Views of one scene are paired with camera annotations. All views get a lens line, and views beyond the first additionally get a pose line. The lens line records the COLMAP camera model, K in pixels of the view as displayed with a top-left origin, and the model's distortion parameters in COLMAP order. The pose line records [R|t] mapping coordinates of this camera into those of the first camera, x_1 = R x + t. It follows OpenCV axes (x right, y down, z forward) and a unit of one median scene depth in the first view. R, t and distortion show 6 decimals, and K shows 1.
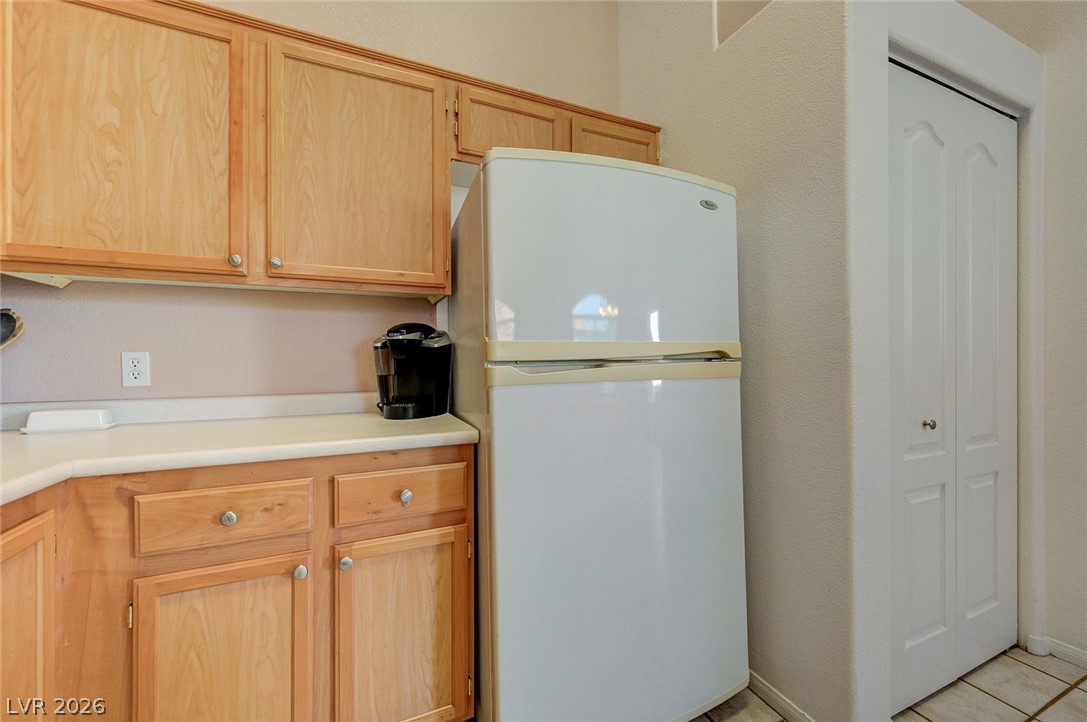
lens RADIAL K [[432.0, 0, 543.5], [0, 432.0, 361.0], [0, 0, 1]] dist [0.007007, -0.000132]
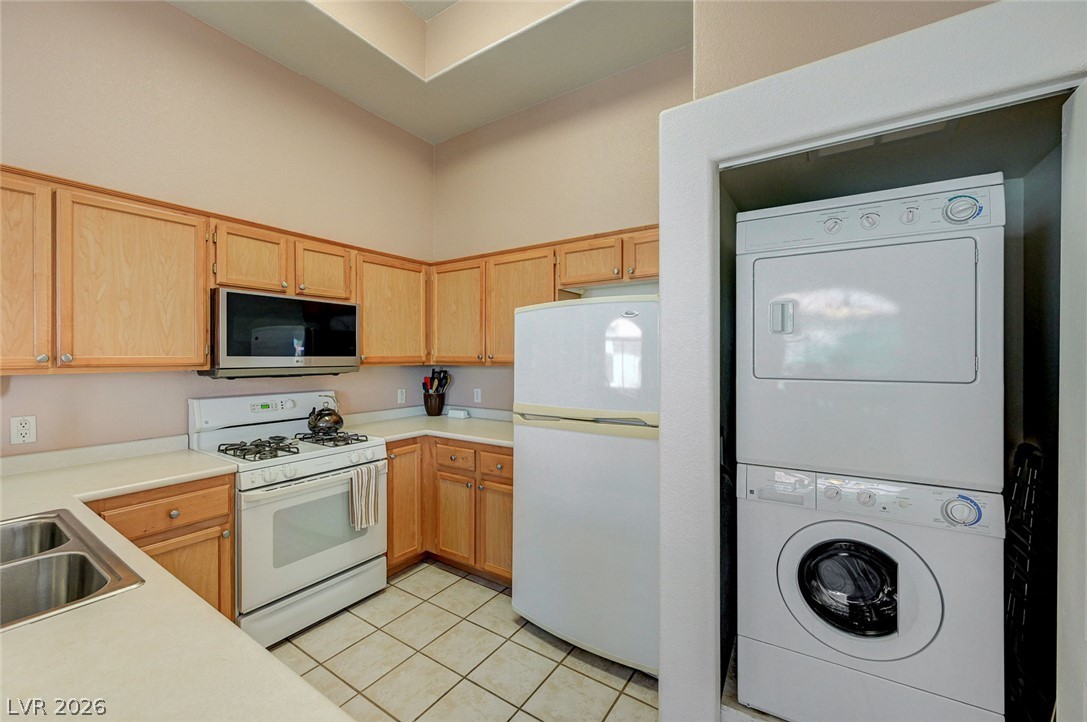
lens RADIAL K [[432.0, 0, 543.5], [0, 432.0, 361.0], [0, 0, 1]] dist [0.007007, -0.000132]
pose [[0.527037, 0.015017, -0.849709, 1.660343], [-0.003633, 0.999875, 0.015418, -0.265434], [0.849834, -0.005039, 0.527026, 0.023481]]
